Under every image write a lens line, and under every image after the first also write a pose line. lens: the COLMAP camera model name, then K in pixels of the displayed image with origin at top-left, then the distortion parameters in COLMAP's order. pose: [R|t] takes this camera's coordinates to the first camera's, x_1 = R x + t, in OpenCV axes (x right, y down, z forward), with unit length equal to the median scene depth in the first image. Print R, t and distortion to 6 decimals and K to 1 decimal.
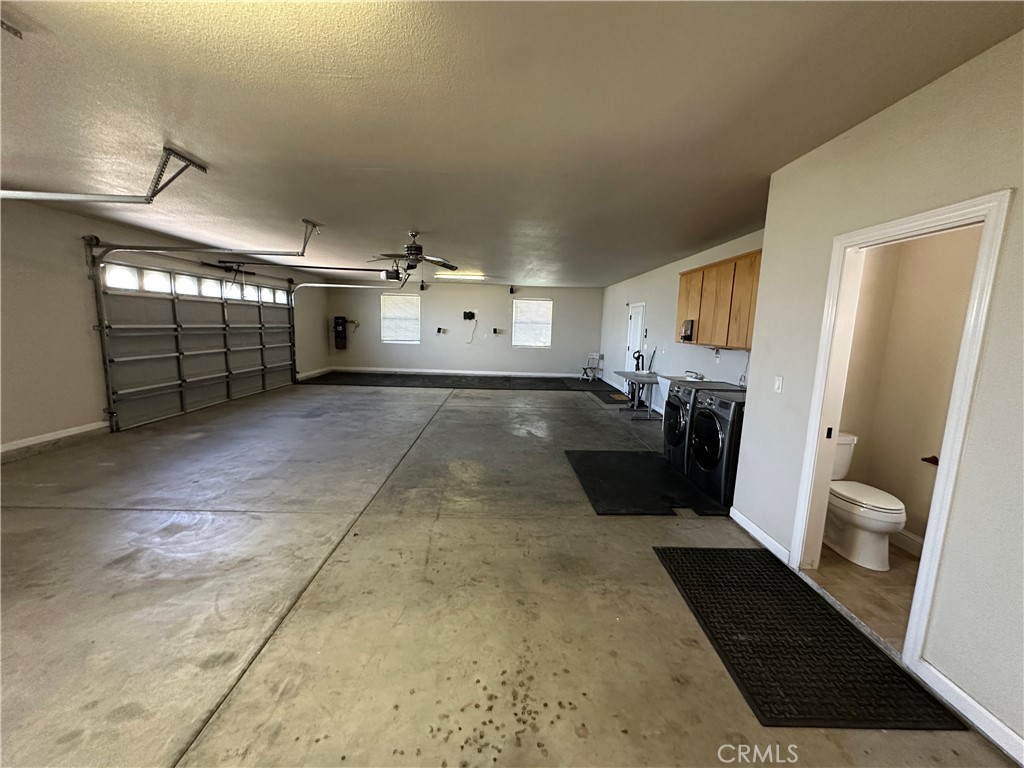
lens RADIAL K [[409.7, 0, 511.9], [0, 409.7, 384.9], [0, 0, 1]] dist [-0.002683, 0.000678]
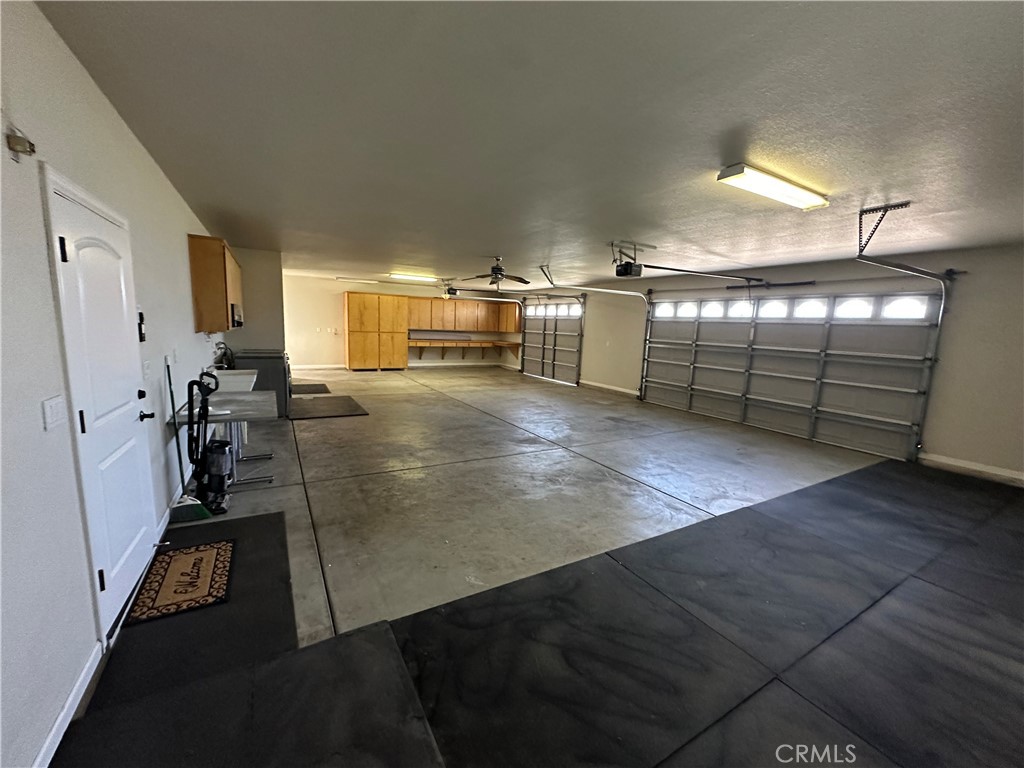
lens RADIAL K [[409.7, 0, 511.9], [0, 409.7, 384.9], [0, 0, 1]] dist [-0.002683, 0.000678]
pose [[-0.869014, -0.007847, -0.494725, 0.291381], [-0.150615, 0.956619, 0.249391, -0.242537], [0.471306, 0.291238, -0.832497, 1.774563]]
